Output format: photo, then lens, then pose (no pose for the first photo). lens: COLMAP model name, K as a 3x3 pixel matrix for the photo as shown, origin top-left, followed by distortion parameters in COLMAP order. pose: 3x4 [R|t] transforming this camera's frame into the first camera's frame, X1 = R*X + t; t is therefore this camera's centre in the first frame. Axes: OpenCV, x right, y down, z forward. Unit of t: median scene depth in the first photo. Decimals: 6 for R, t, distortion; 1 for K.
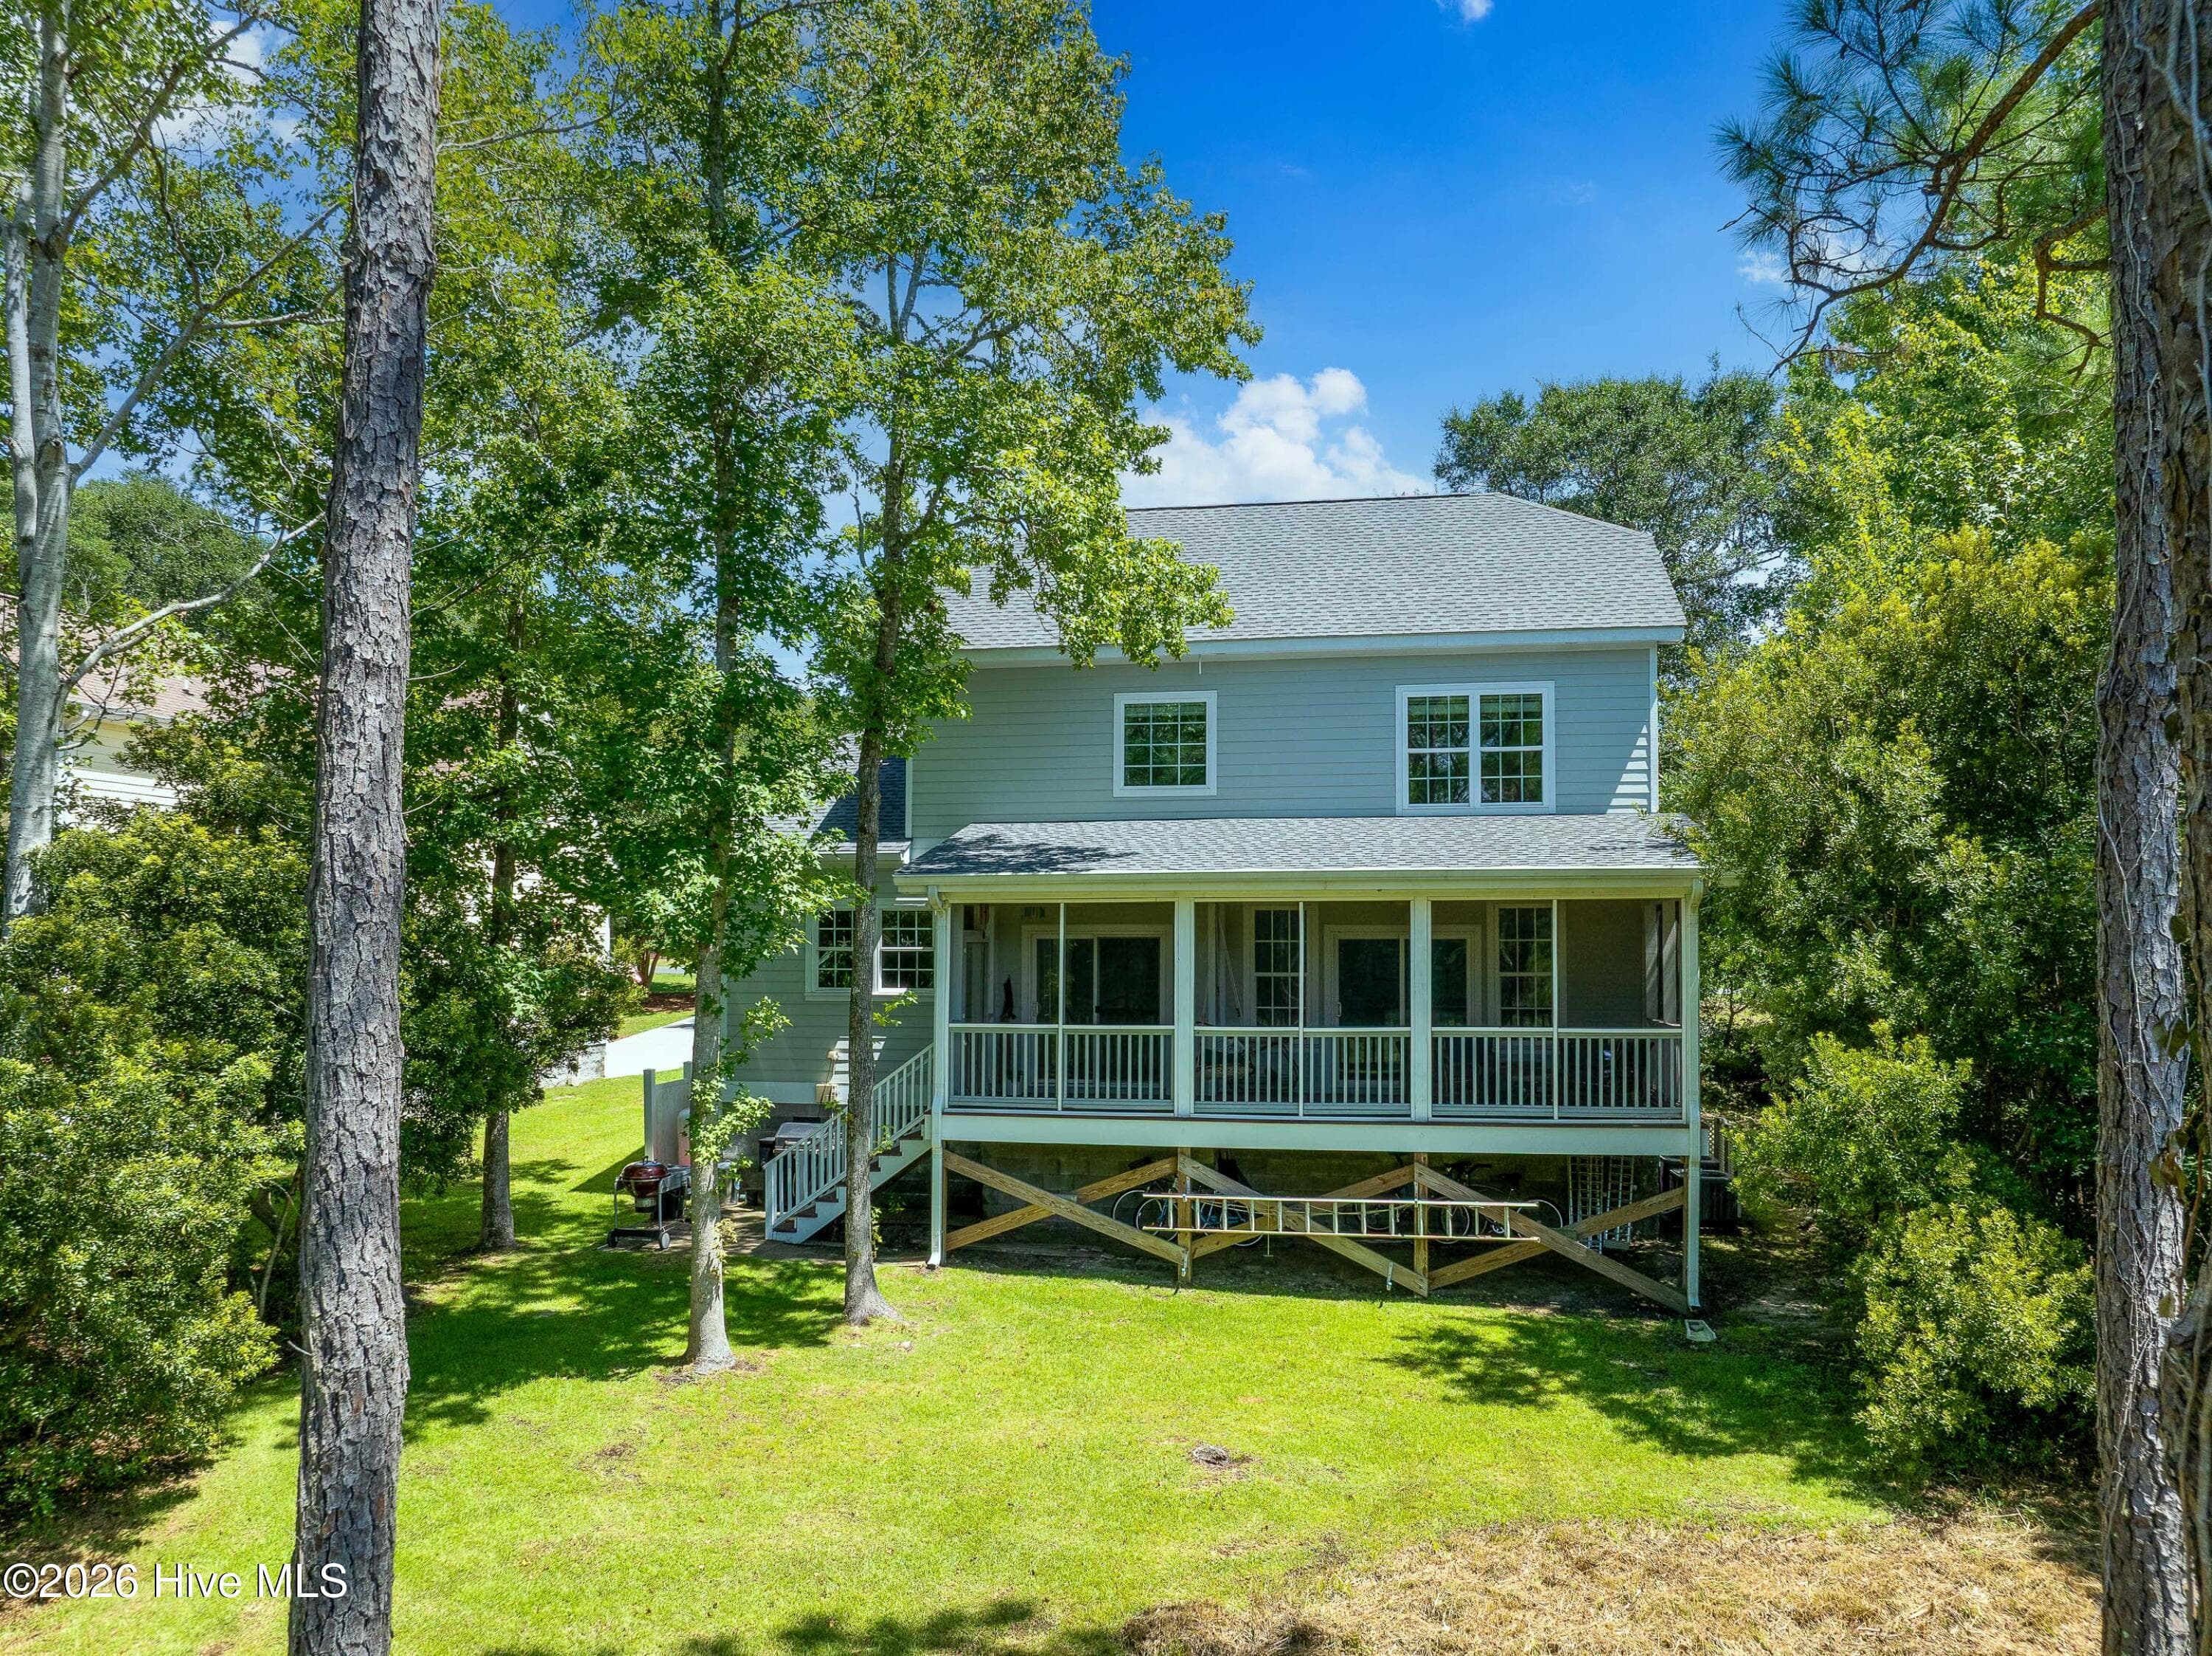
lens RADIAL K [[1692.9, 0, 1107.8], [0, 1692.9, 933.7], [0, 0, 1]] dist [-0.008609, -0.049692]
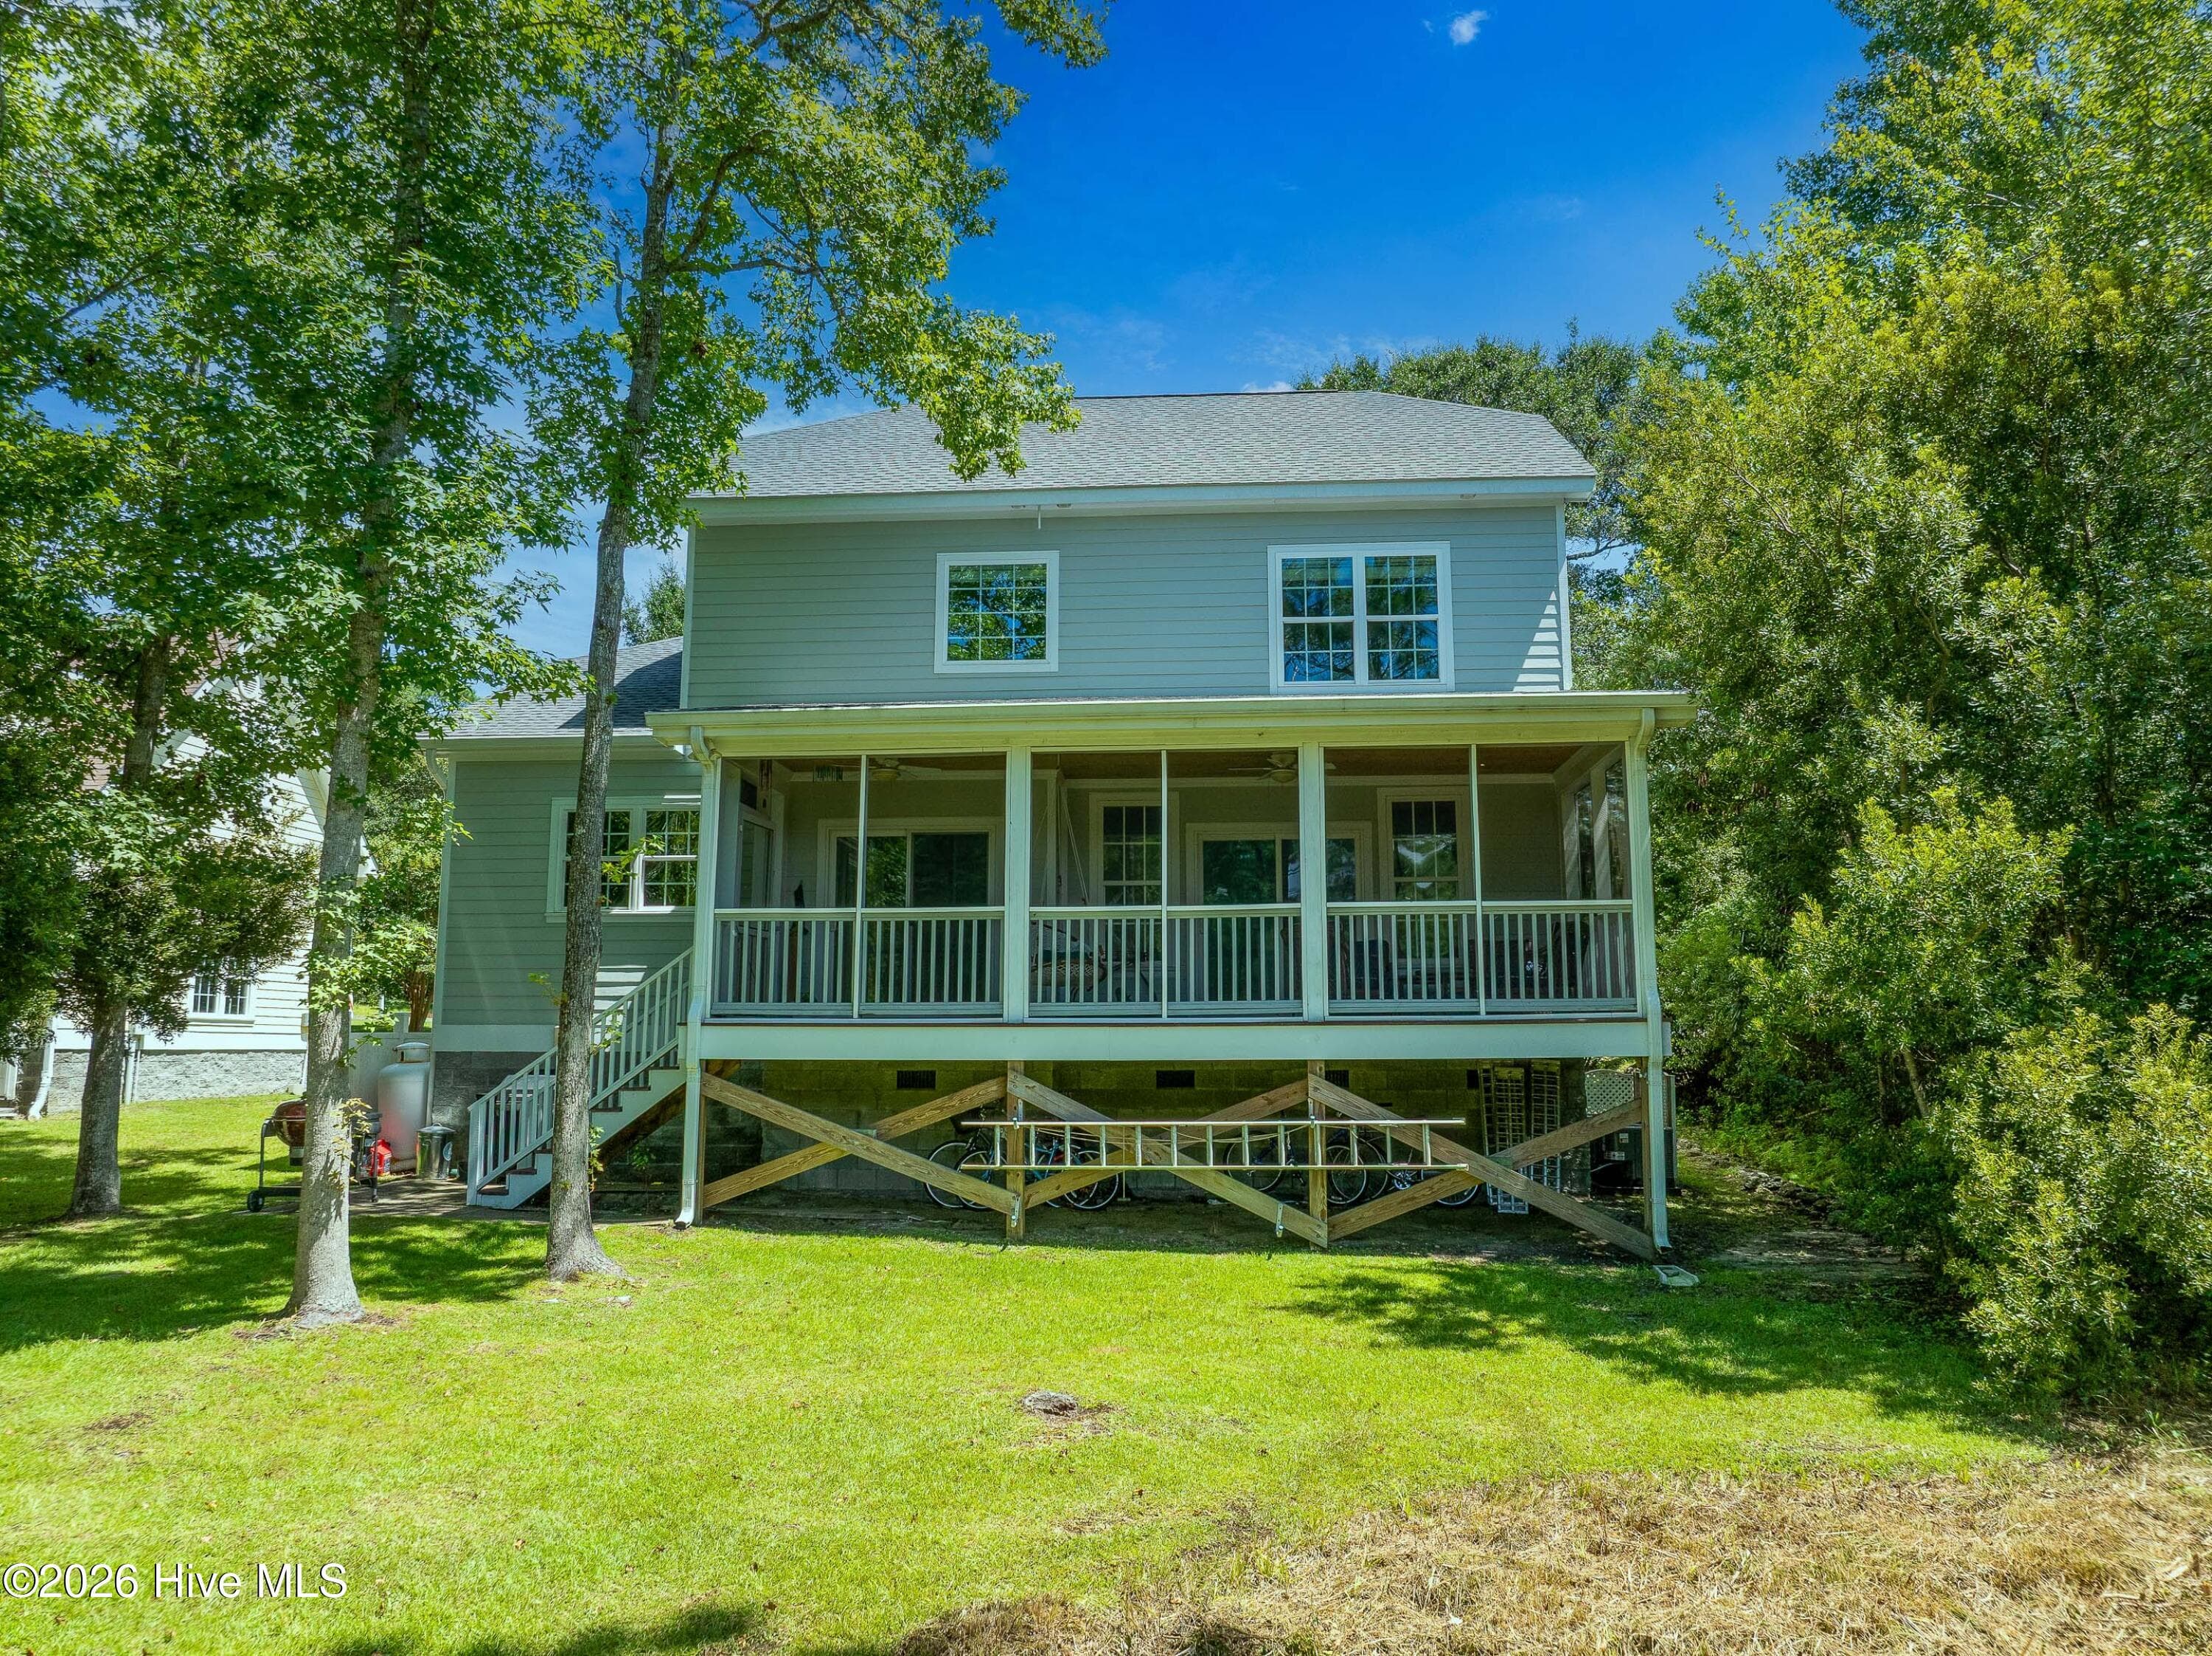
lens RADIAL K [[1653.1, 0, 1133.7], [0, 1653.1, 828.4], [0, 0, 1]] dist [-0.028480, -0.002635]
pose [[0.993467, 0.014243, 0.113230, 0.011837], [0.000563, 0.991559, -0.129659, 0.121543], [-0.114121, 0.128875, 0.985072, 0.237352]]
